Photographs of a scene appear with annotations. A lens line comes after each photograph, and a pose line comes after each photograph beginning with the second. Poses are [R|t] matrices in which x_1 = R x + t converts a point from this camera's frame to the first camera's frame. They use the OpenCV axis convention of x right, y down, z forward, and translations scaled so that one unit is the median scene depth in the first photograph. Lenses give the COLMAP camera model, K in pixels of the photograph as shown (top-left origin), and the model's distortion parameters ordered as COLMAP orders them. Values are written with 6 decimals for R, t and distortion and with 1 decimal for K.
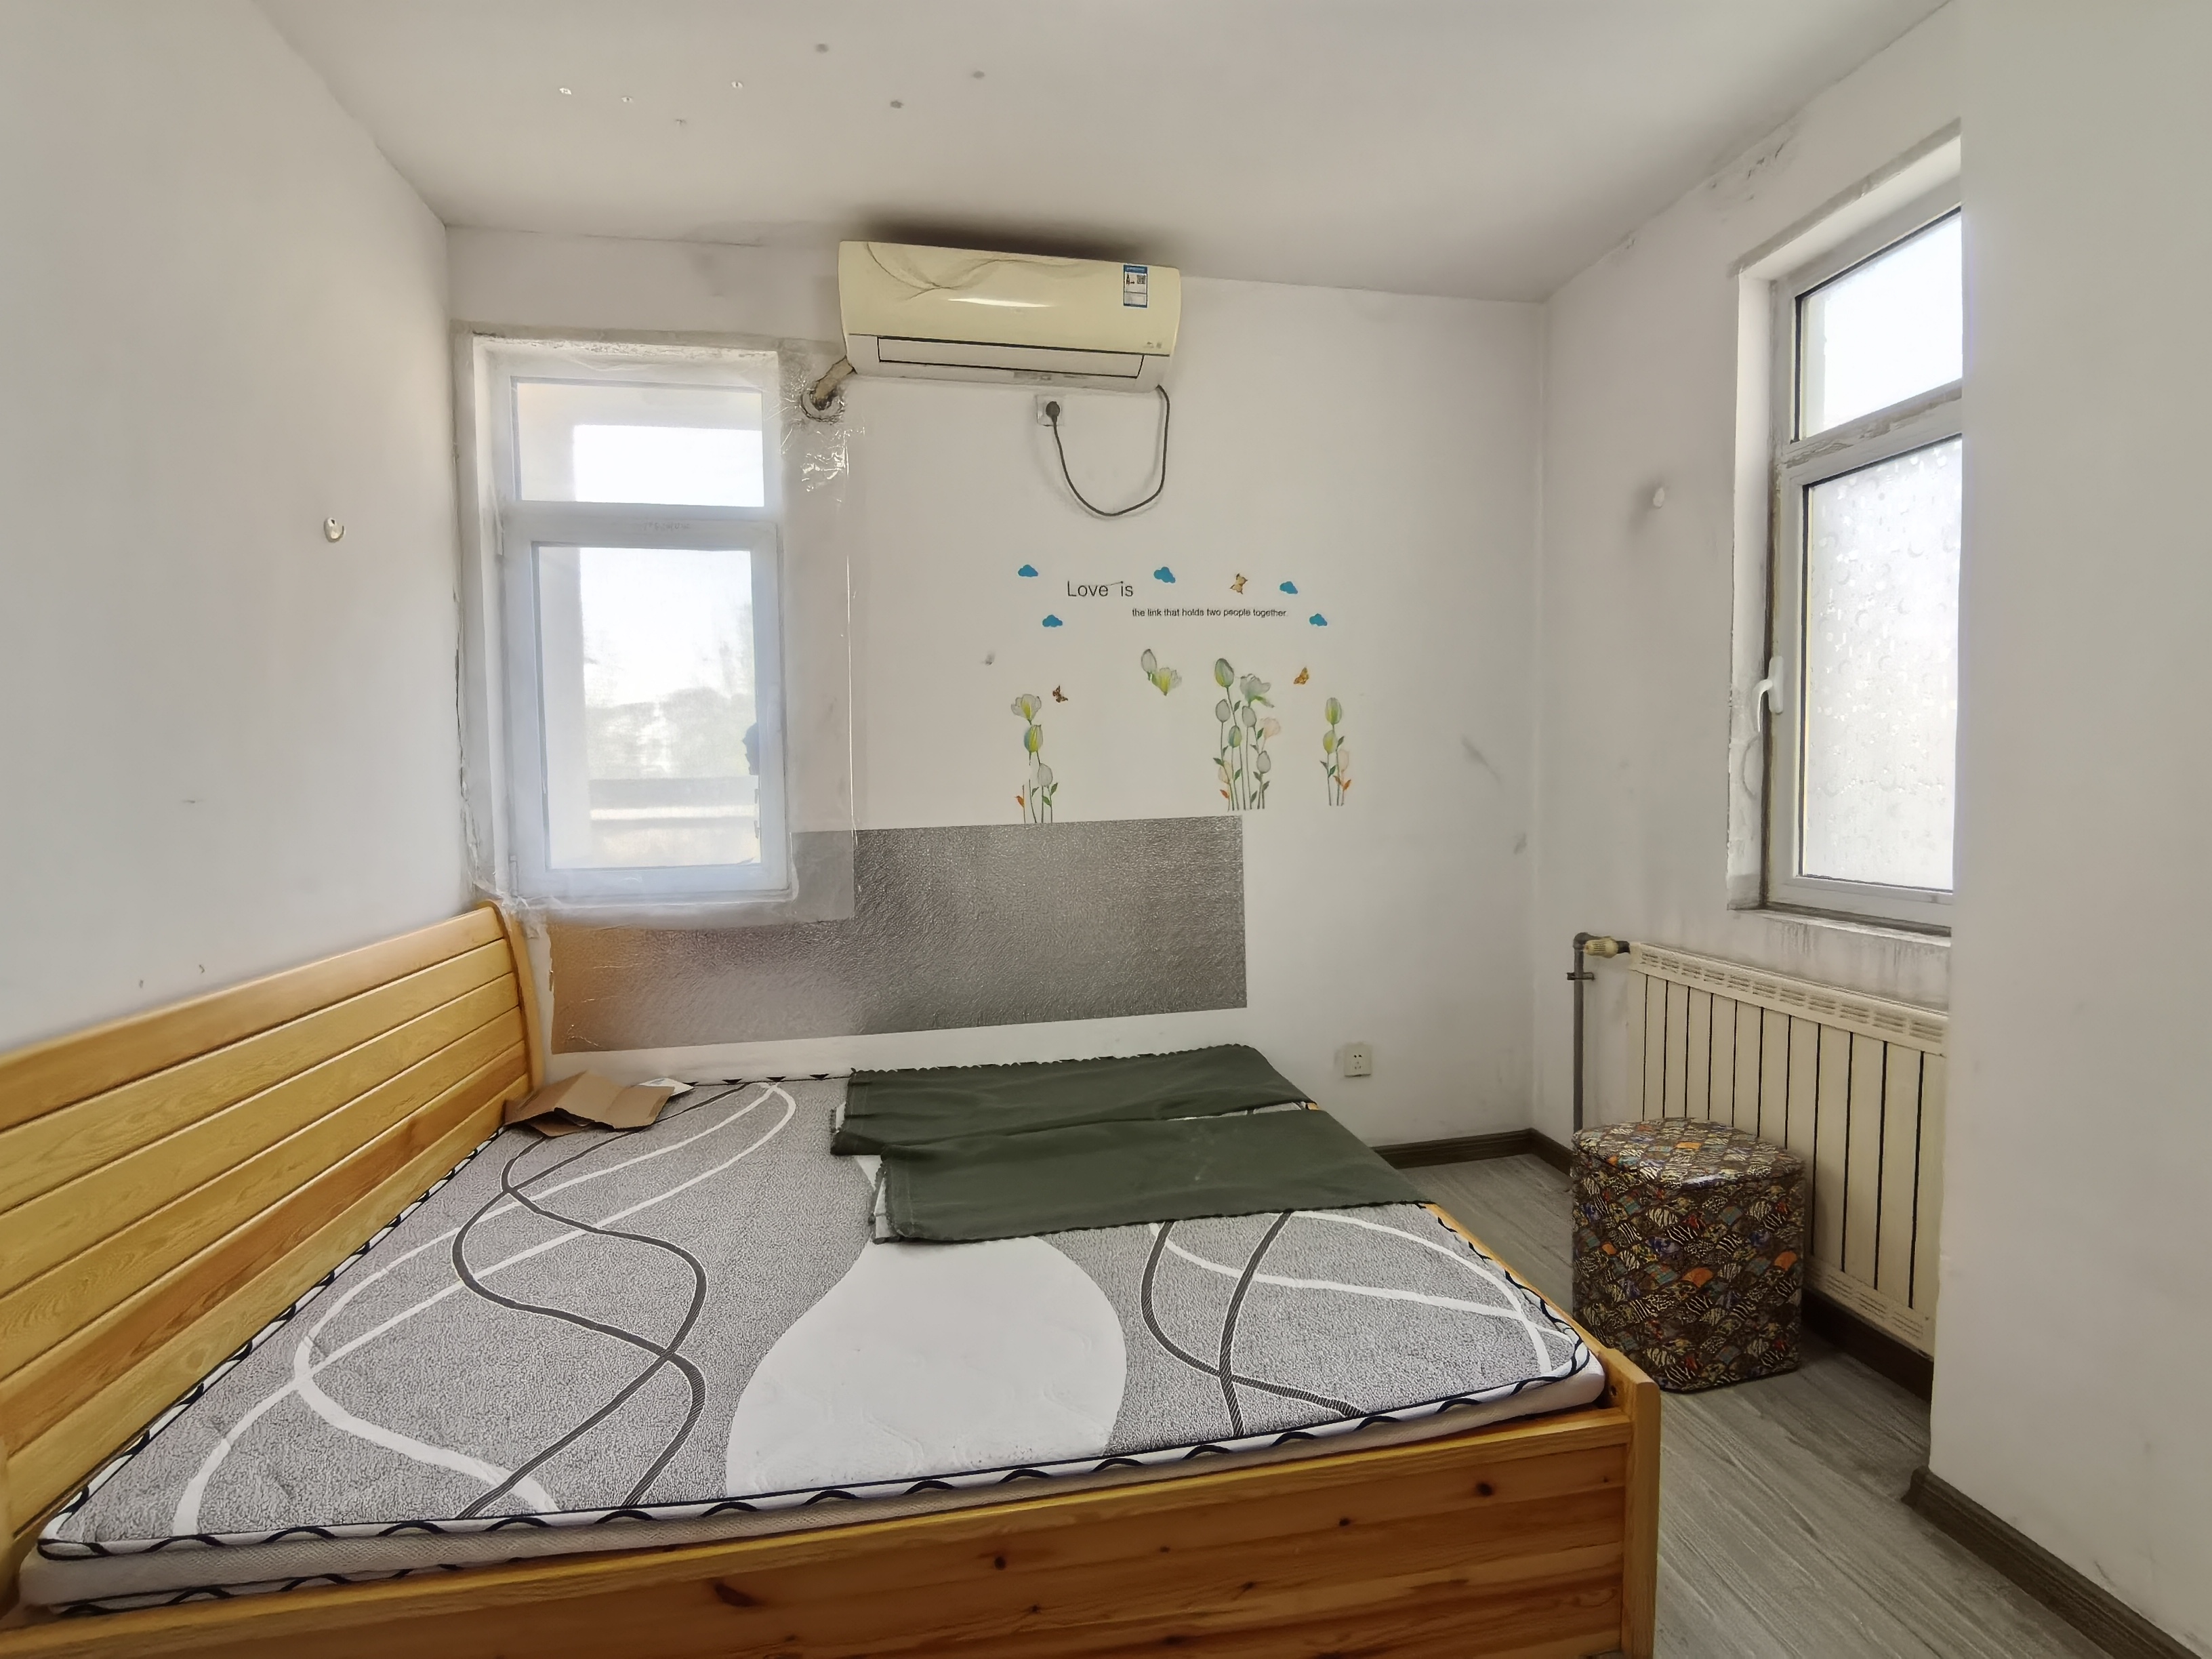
lens RADIAL K [[1056.0, 0, 1106.0], [0, 1056.0, 829.5], [0, 0, 1]] dist [-0.008992, -0.000156]
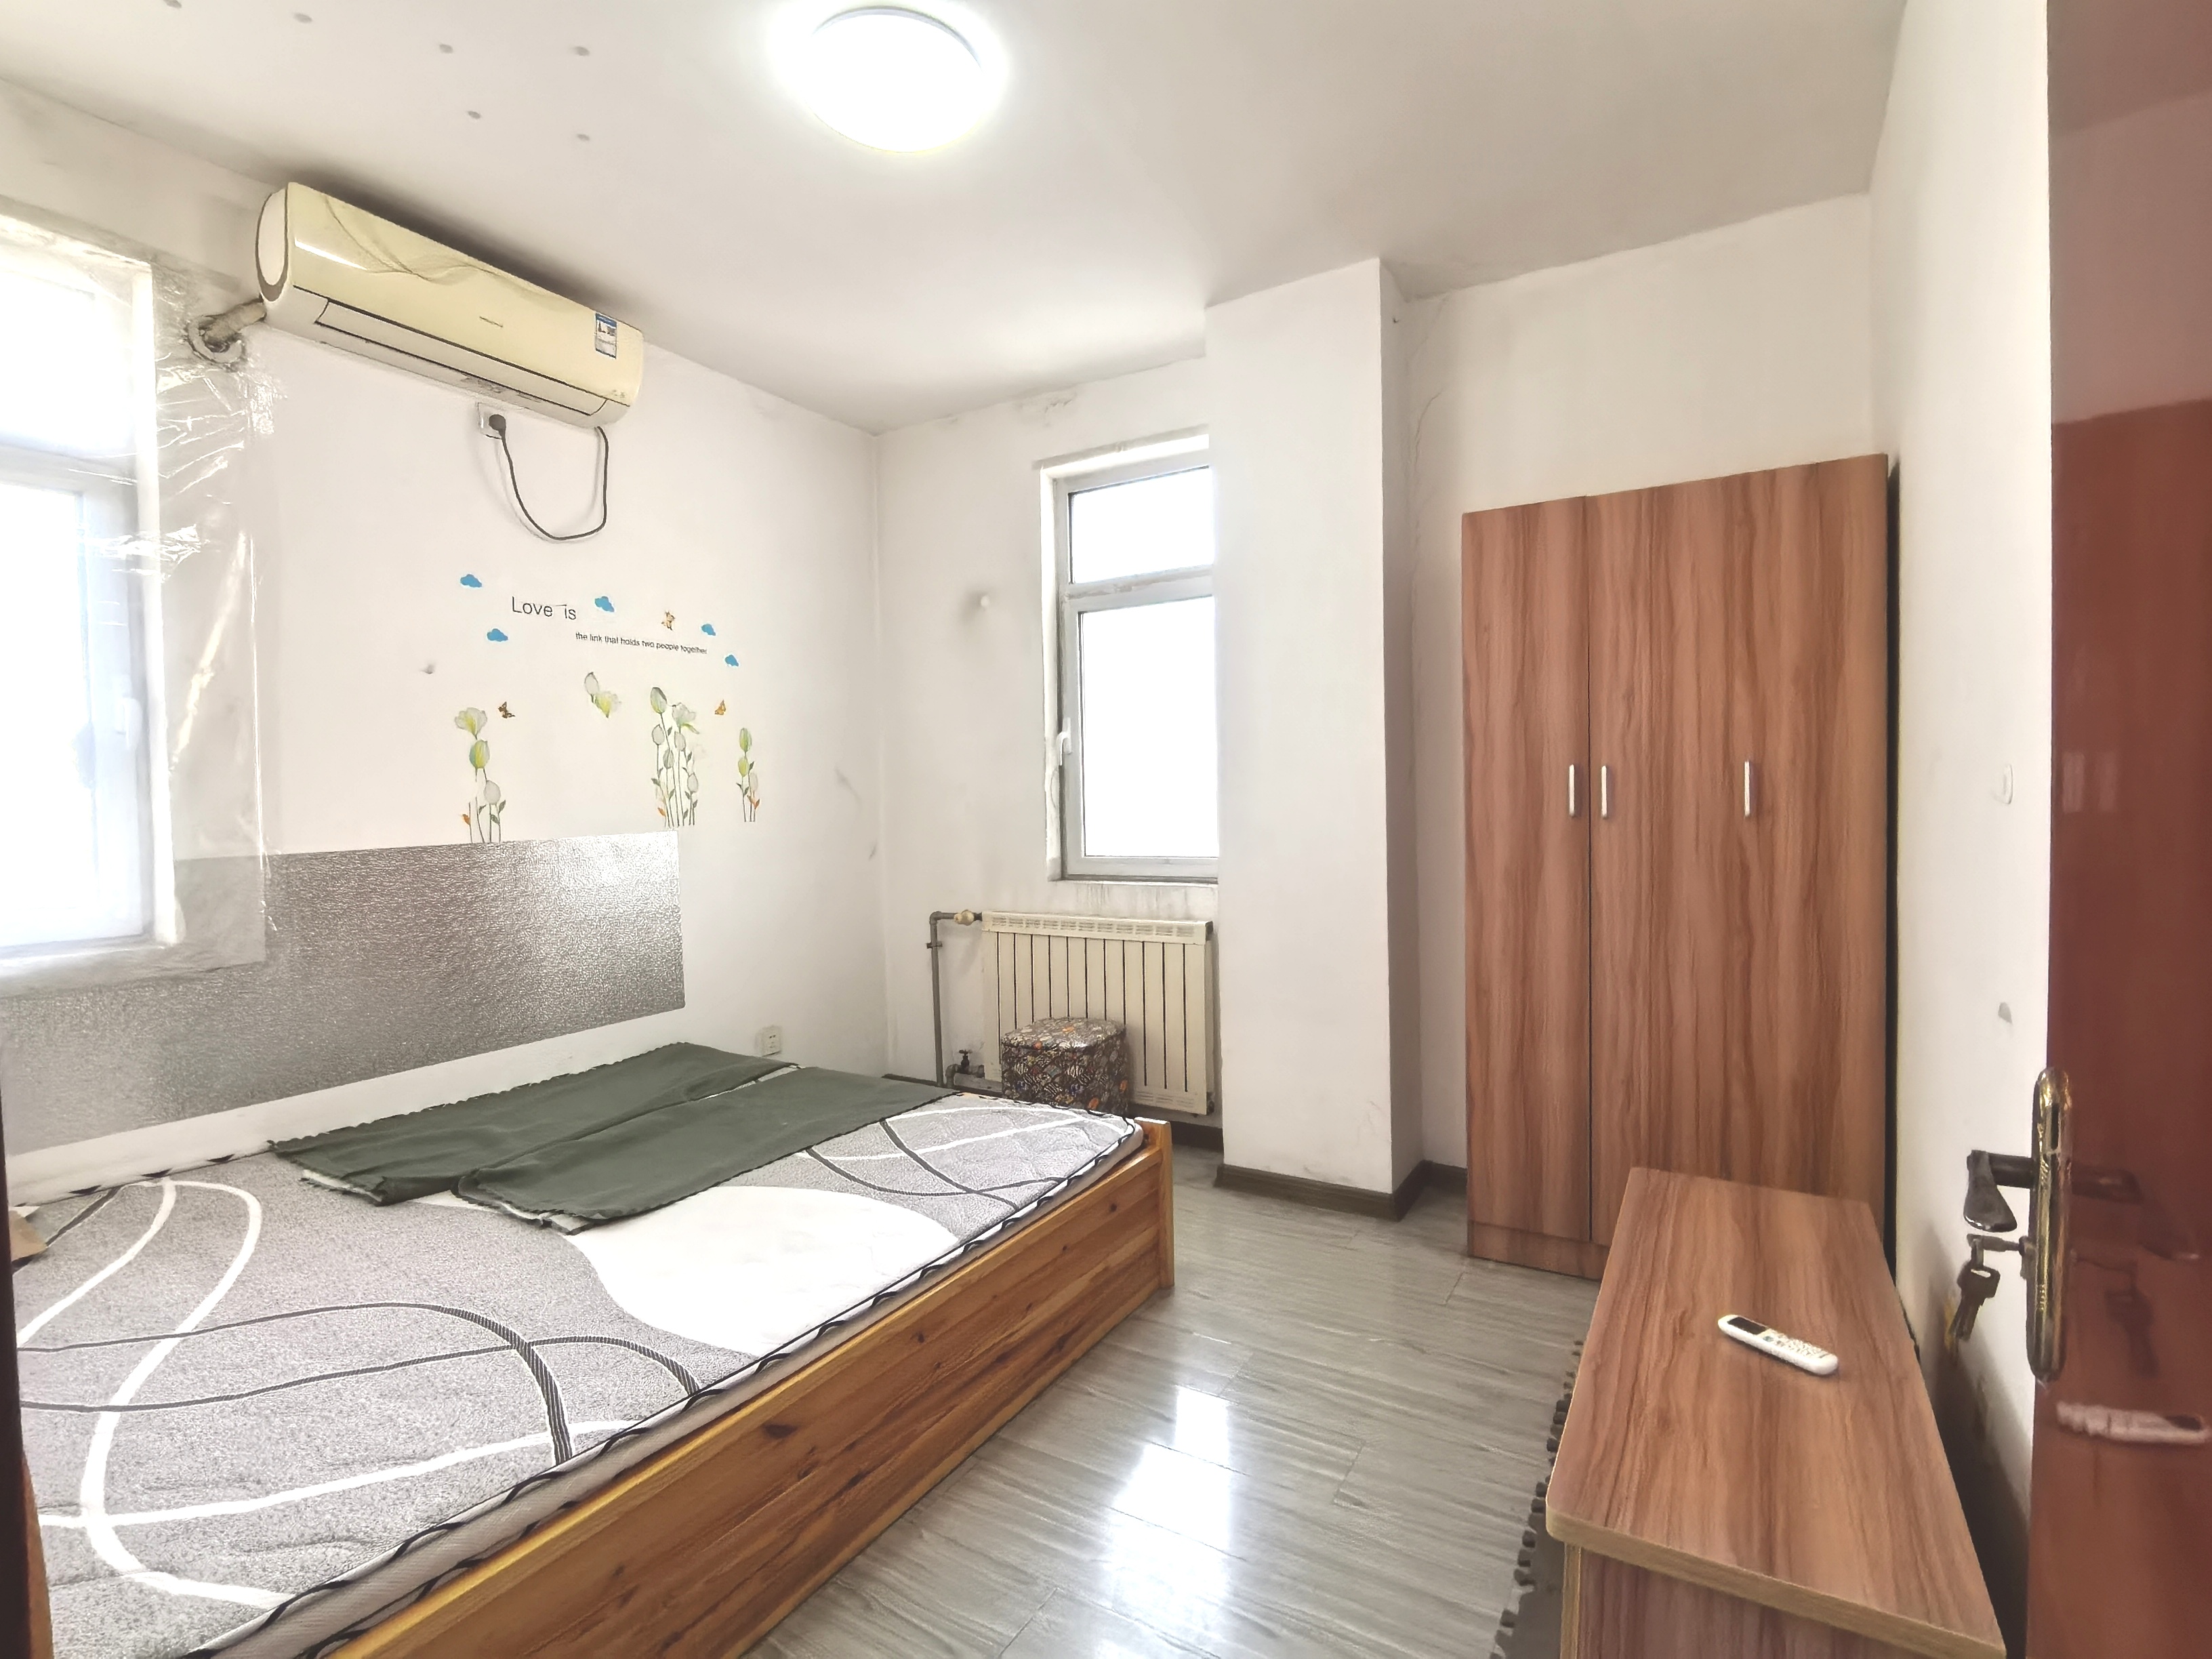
lens RADIAL K [[1056.0, 0, 1106.0], [0, 1056.0, 829.5], [0, 0, 1]] dist [-0.008992, -0.000156]
pose [[0.655056, -0.018580, 0.755352, -0.460064], [0.049245, 0.998622, -0.018142, 0.030186], [-0.753974, 0.049081, 0.655068, -0.059394]]
